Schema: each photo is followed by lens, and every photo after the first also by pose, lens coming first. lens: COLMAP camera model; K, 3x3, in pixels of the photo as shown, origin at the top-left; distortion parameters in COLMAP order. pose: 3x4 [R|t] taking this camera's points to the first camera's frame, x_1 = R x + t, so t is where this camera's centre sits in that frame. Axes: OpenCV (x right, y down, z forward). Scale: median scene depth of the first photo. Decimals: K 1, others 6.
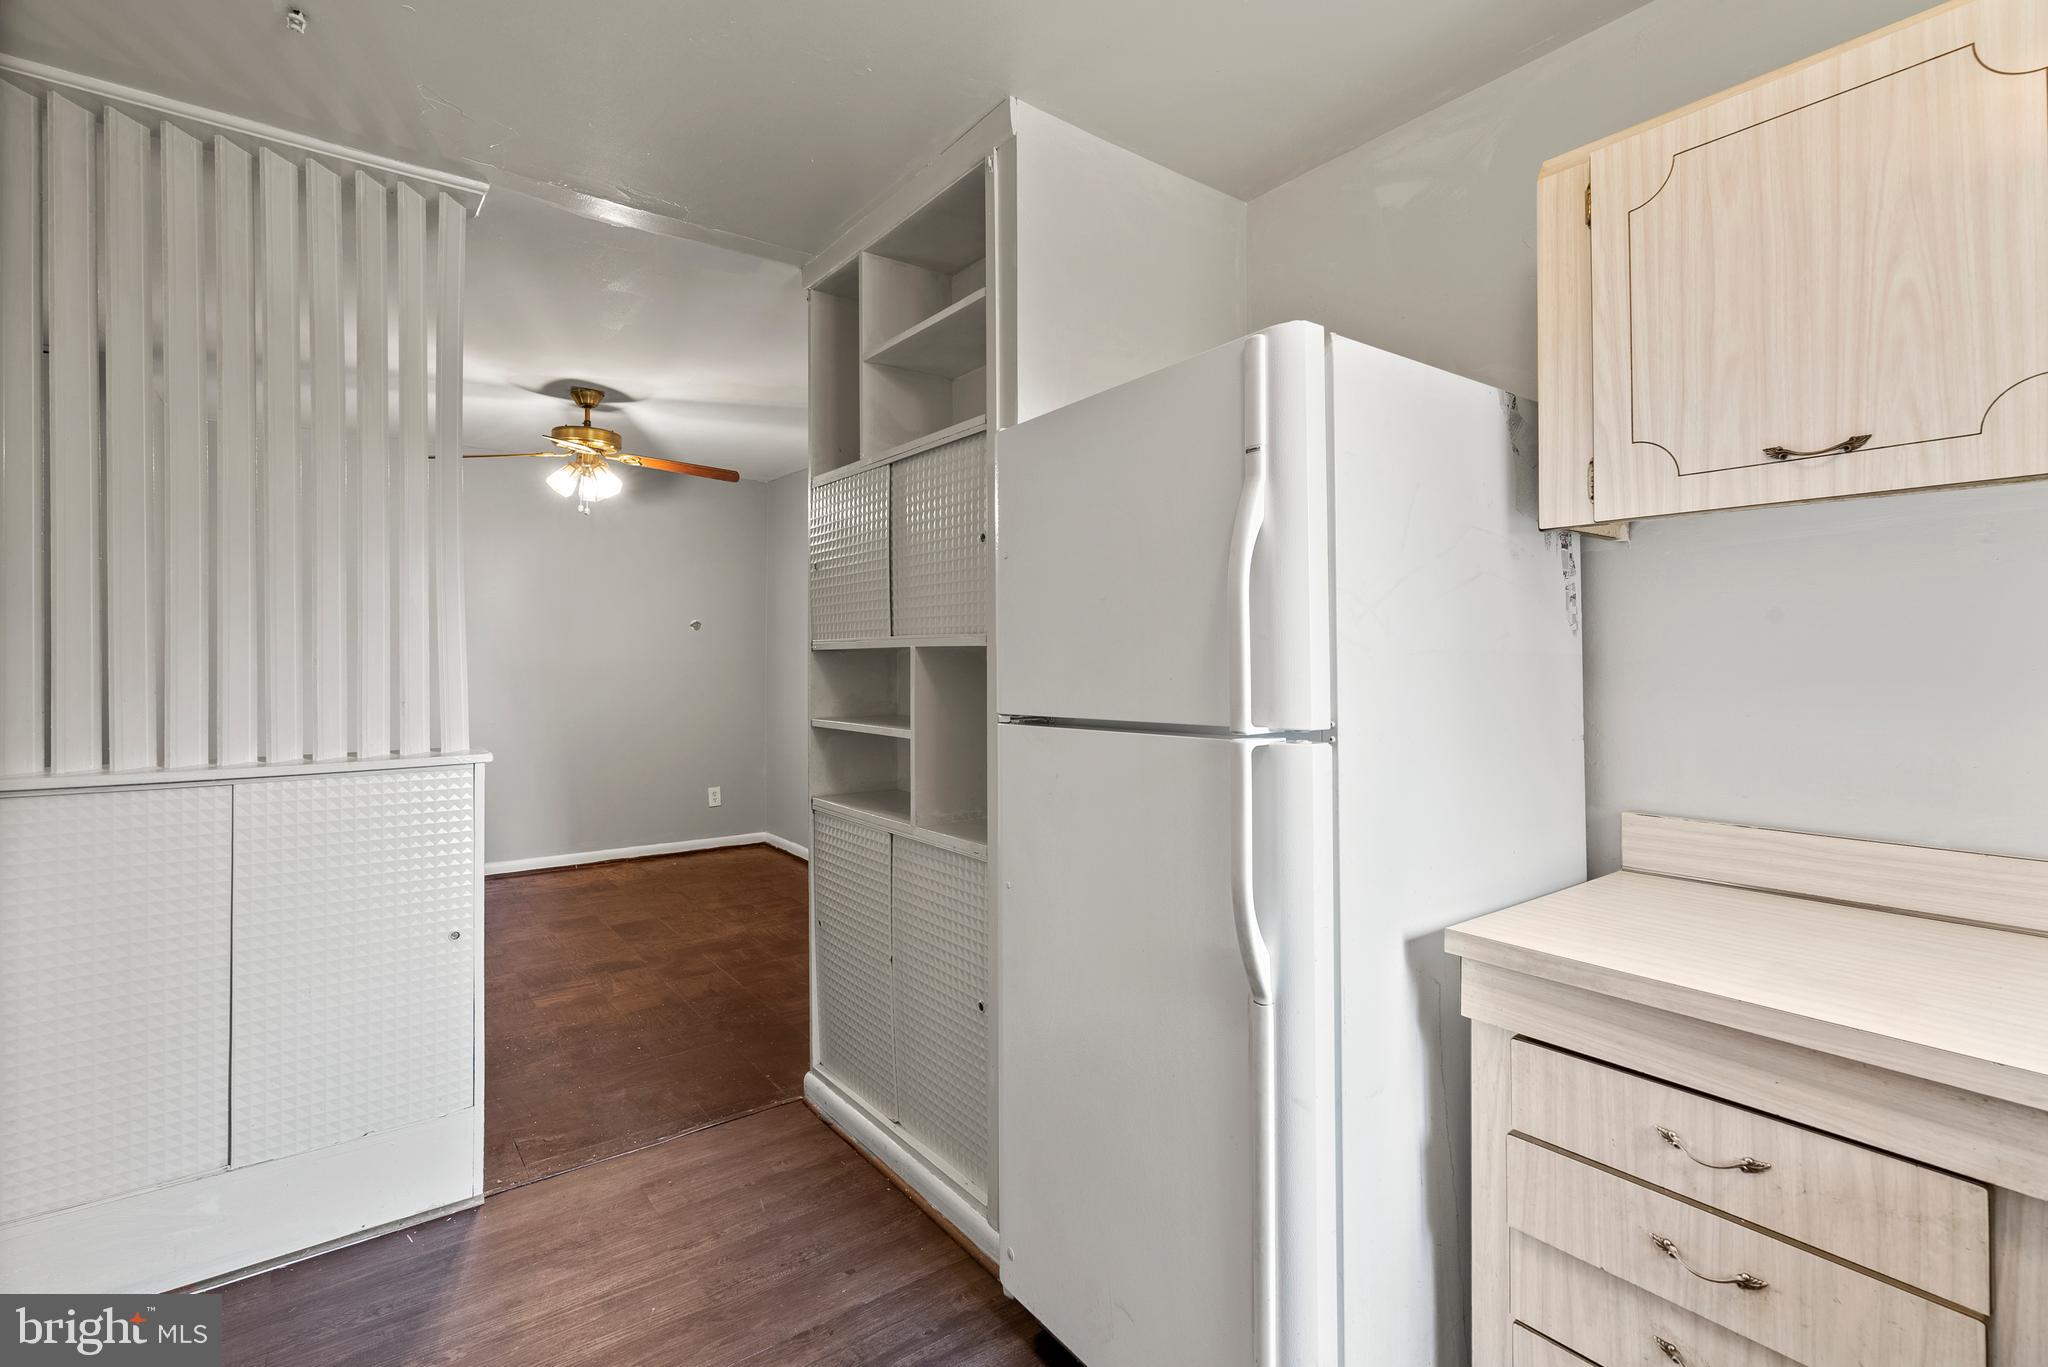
lens RADIAL K [[933.7, 0, 1028.7], [0, 933.7, 668.6], [0, 0, 1]] dist [-0.012473, 0.004222]
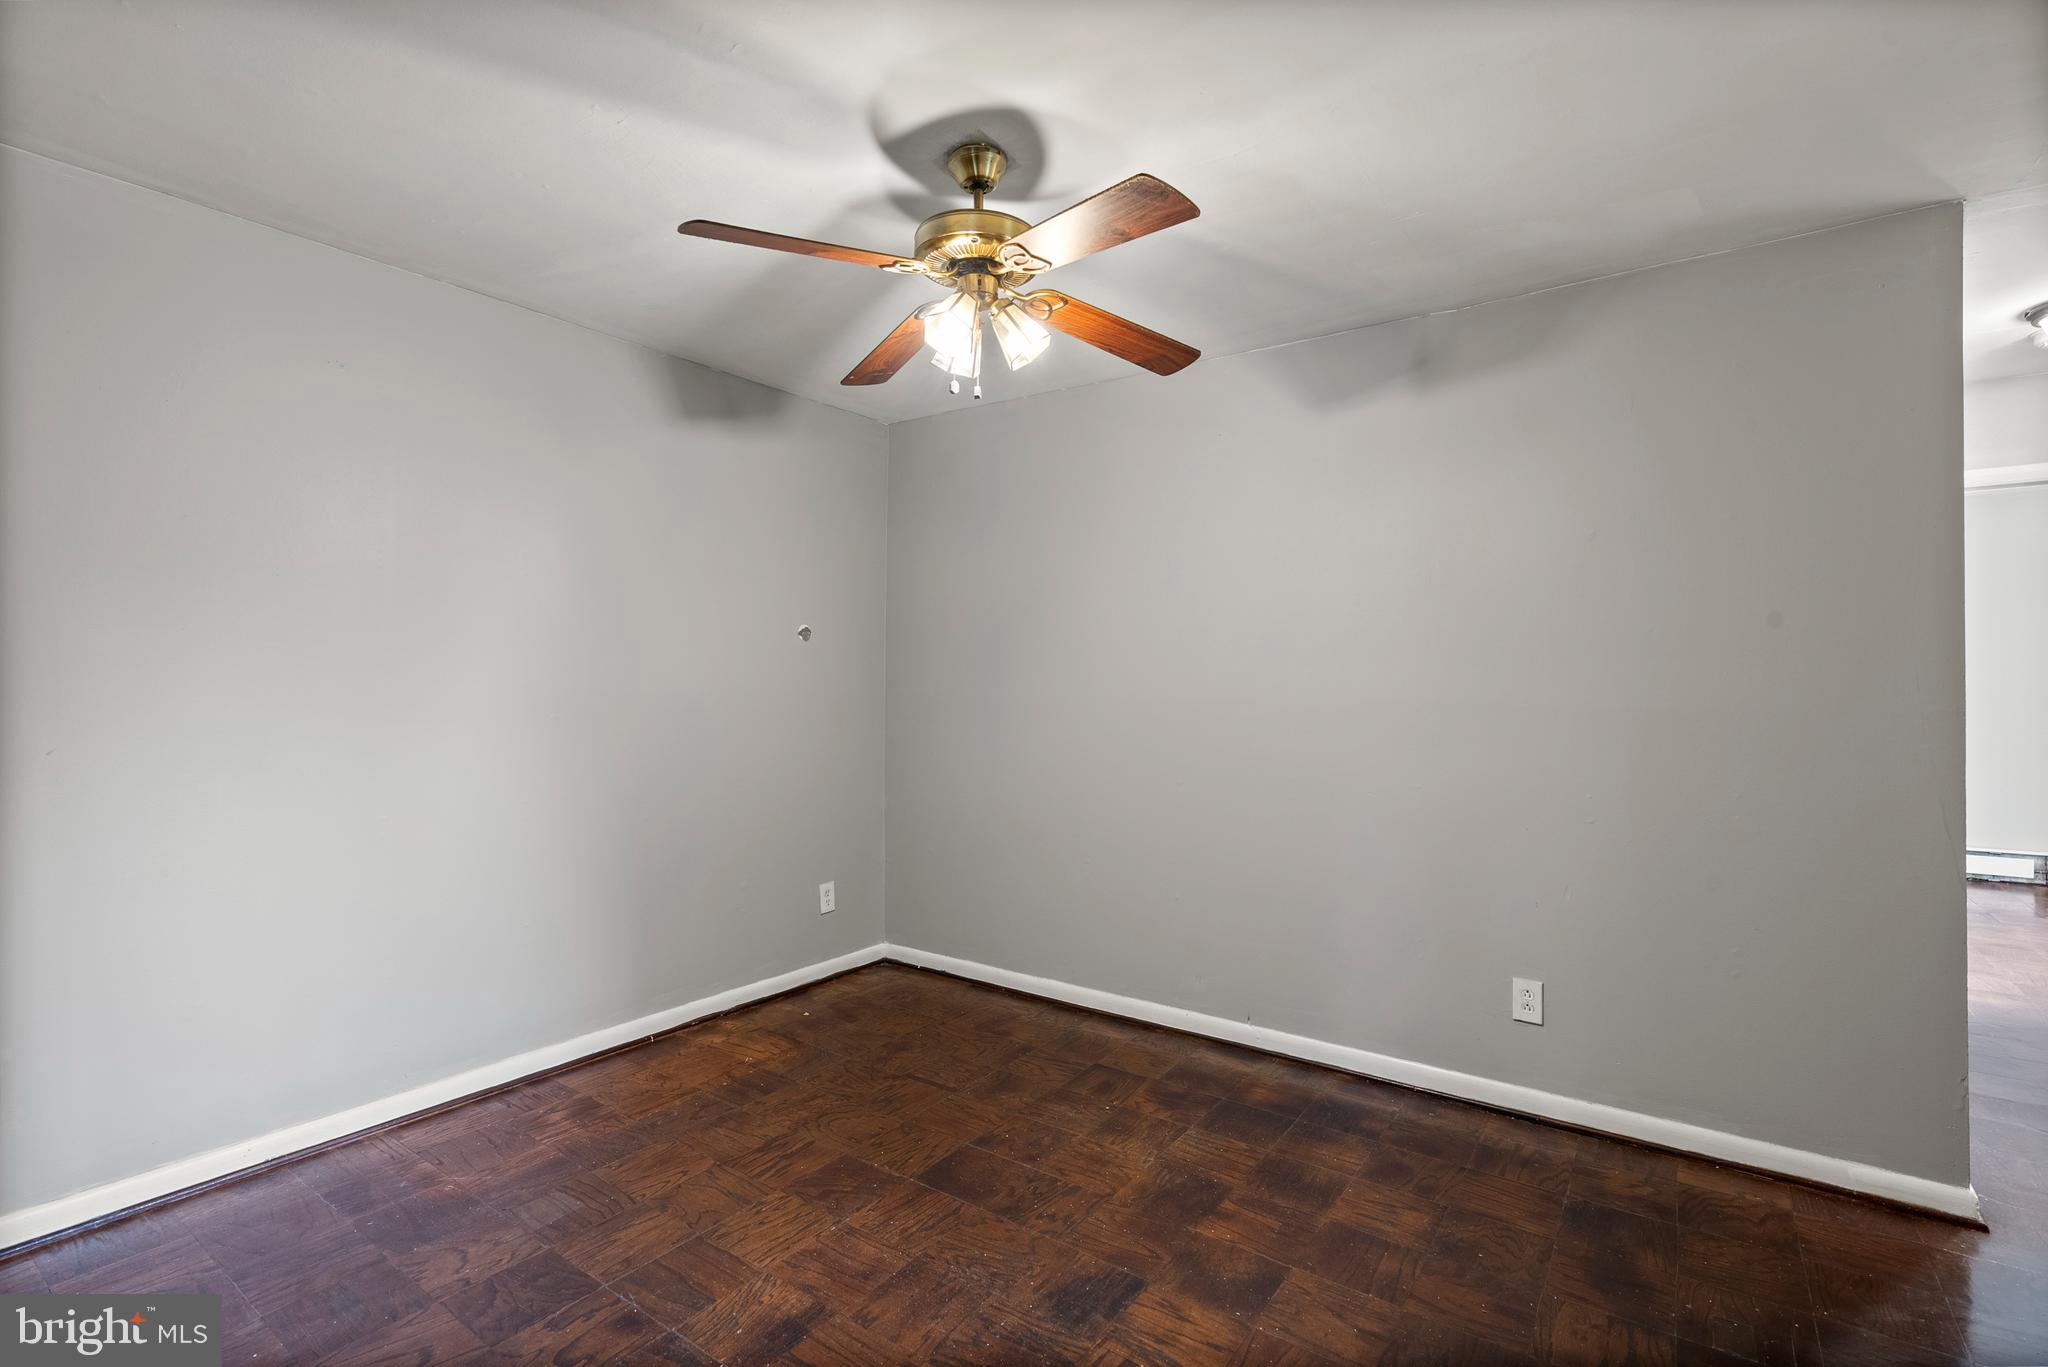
lens RADIAL K [[933.7, 0, 1044.2], [0, 933.7, 682.8], [0, 0, 1]] dist [-0.012473, 0.004222]
pose [[0.951379, 0.004037, 0.307996, -0.675011], [0.002069, 0.999808, -0.019495, 0.001871], [-0.308015, 0.019184, 0.951188, 0.572534]]
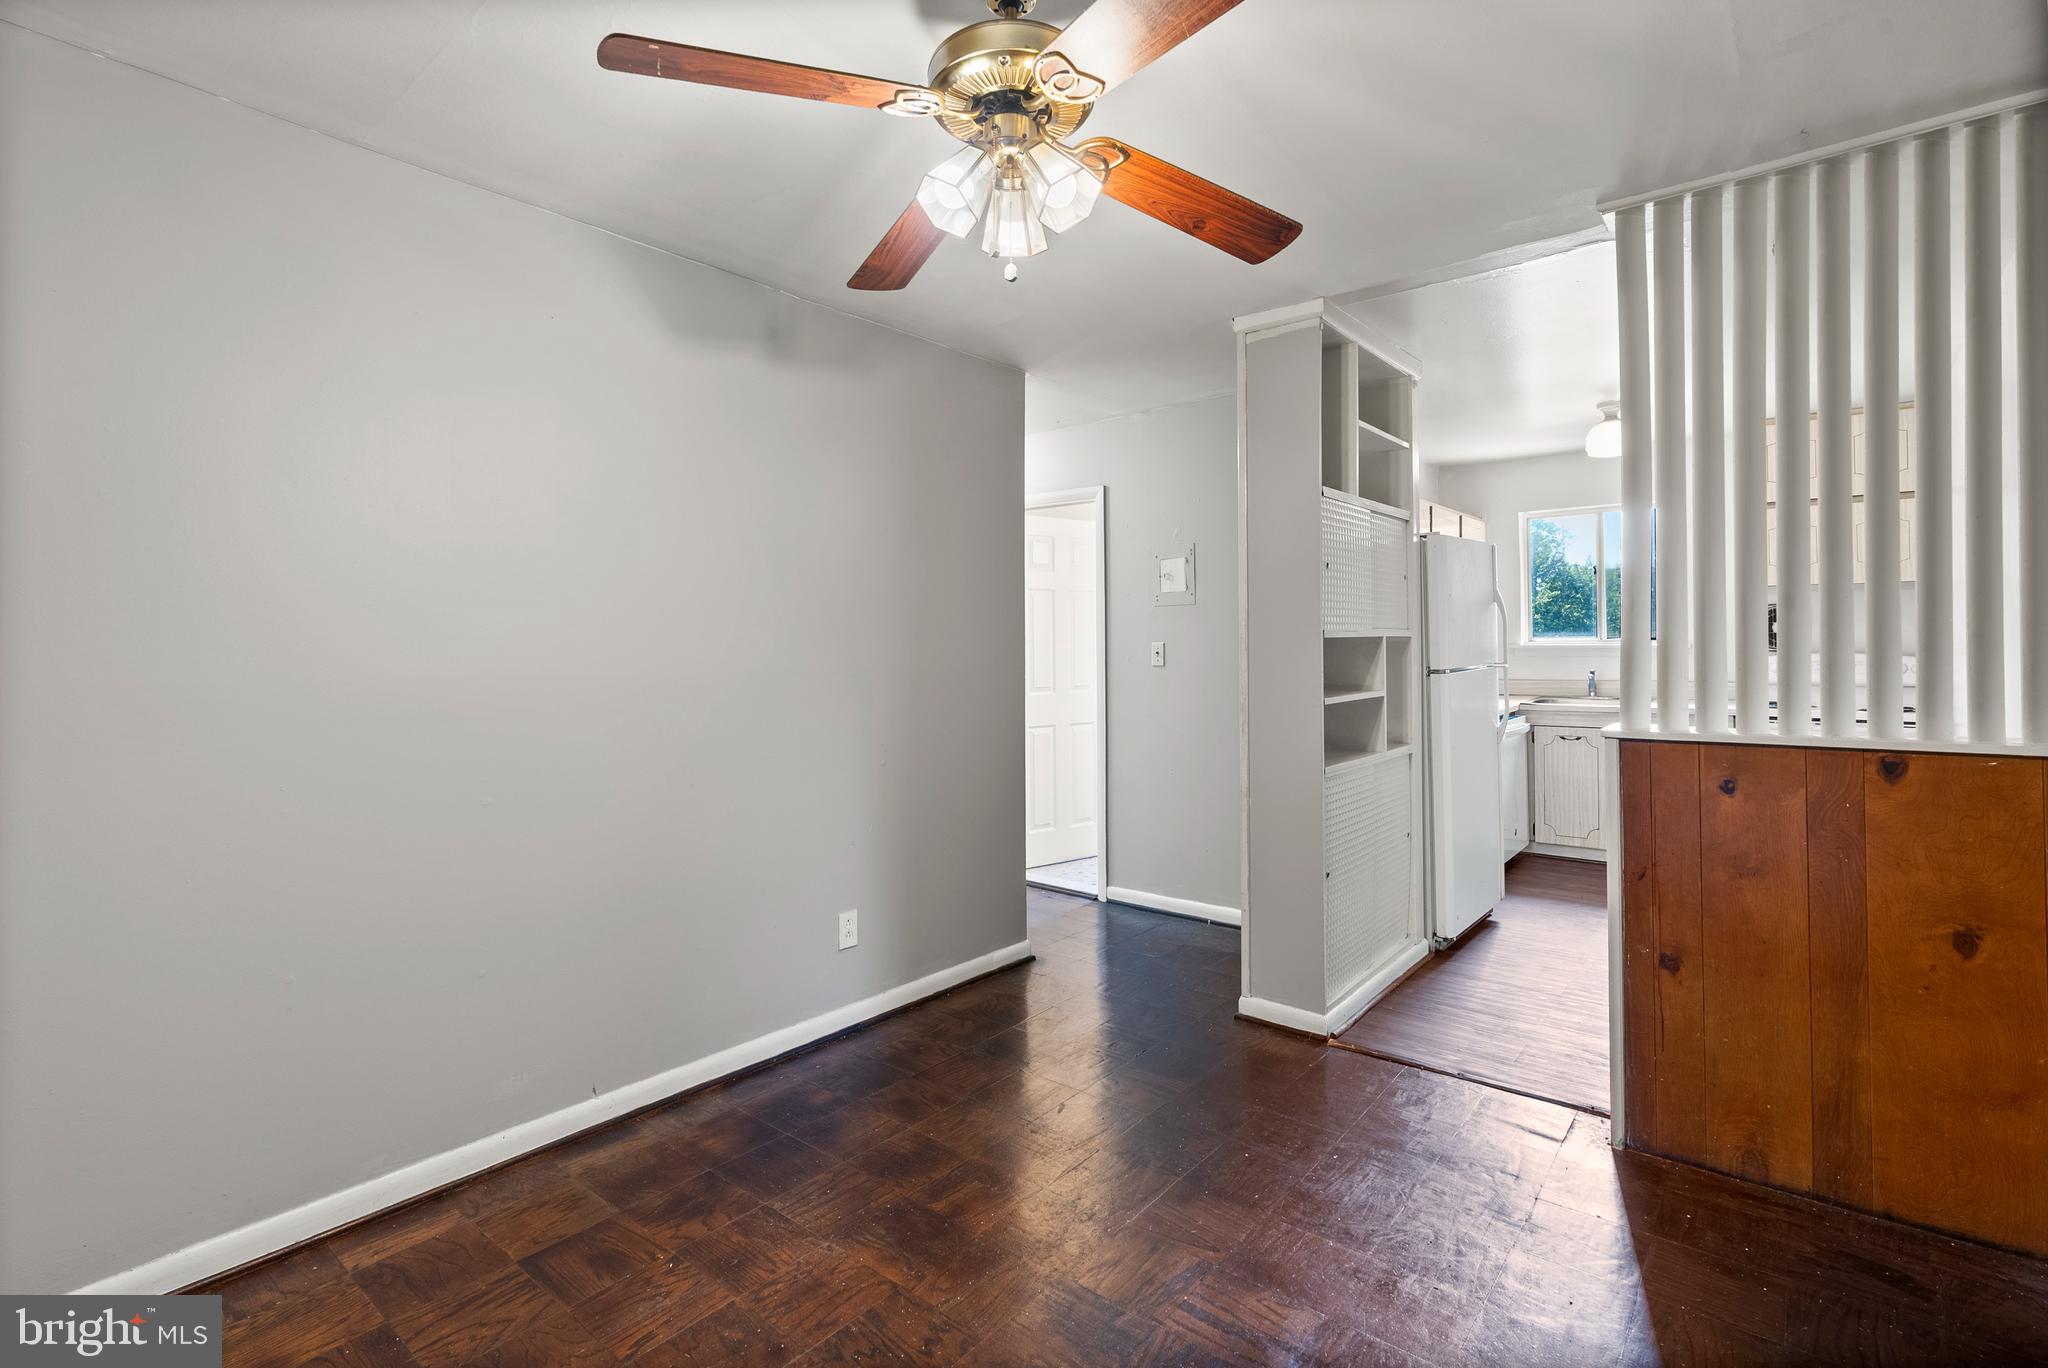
lens RADIAL K [[933.7, 0, 1016.3], [0, 933.7, 647.1], [0, 0, 1]] dist [-0.012473, 0.004222]
pose [[-0.220569, 0.005868, 0.975354, -0.957717], [0.024385, 0.999703, -0.000500, -0.012455], [-0.975066, 0.023673, -0.220647, 1.220773]]
